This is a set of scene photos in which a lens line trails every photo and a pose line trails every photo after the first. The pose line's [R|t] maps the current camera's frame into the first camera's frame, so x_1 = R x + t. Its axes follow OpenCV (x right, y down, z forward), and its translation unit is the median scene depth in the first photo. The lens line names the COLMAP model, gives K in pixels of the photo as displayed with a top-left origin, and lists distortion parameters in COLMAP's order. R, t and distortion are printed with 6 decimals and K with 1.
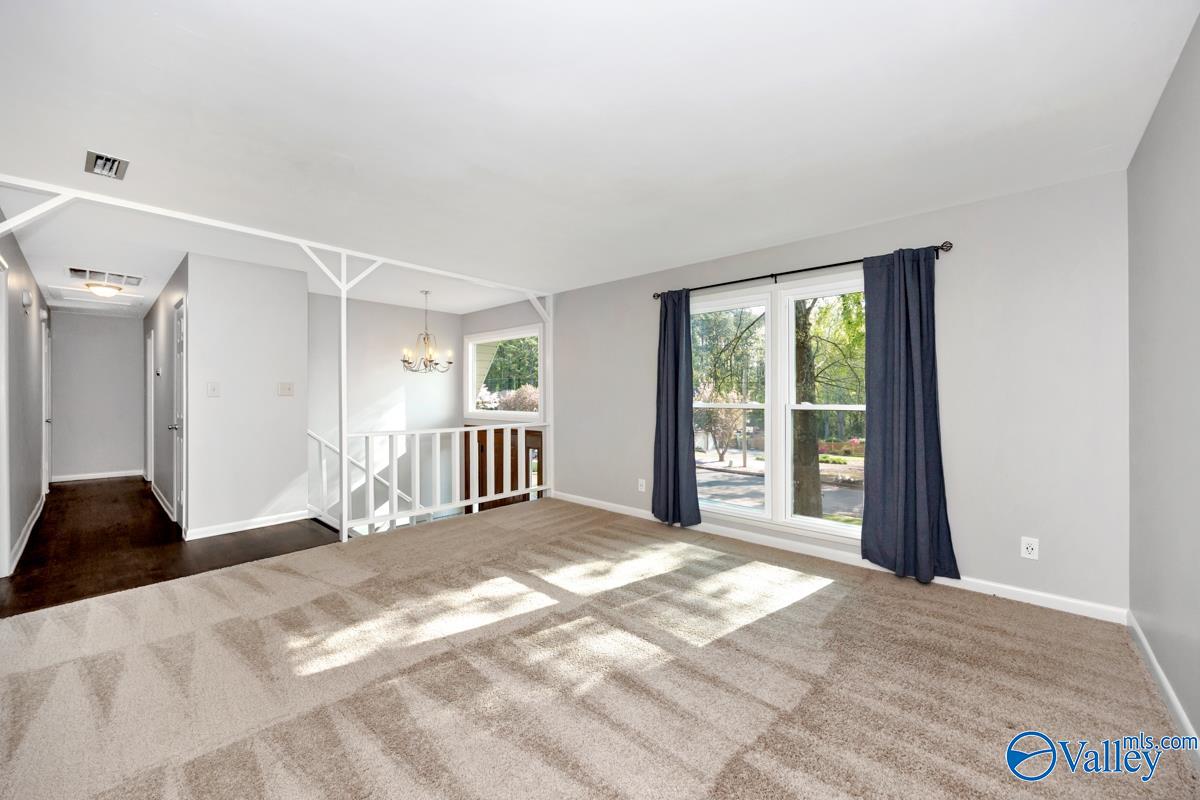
lens RADIAL K [[458.0, 0, 592.0], [0, 458.0, 392.9], [0, 0, 1]] dist [-0.000858, -0.000059]
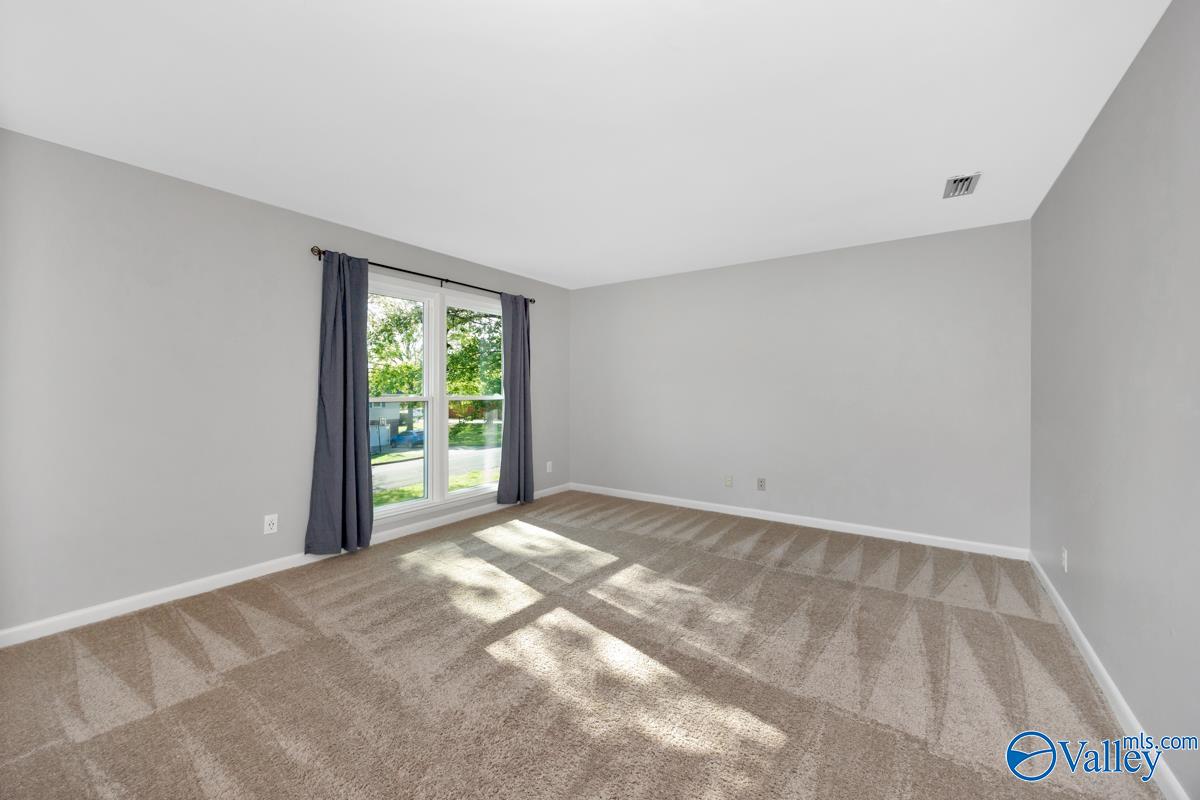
lens RADIAL K [[458.0, 0, 593.5], [0, 458.0, 393.4], [0, 0, 1]] dist [-0.000858, -0.000059]
pose [[-0.116220, -0.000501, 0.993223, -0.744723], [0.004628, 0.999989, 0.001046, 0.017503], [-0.993213, 0.004718, -0.116217, 0.772524]]
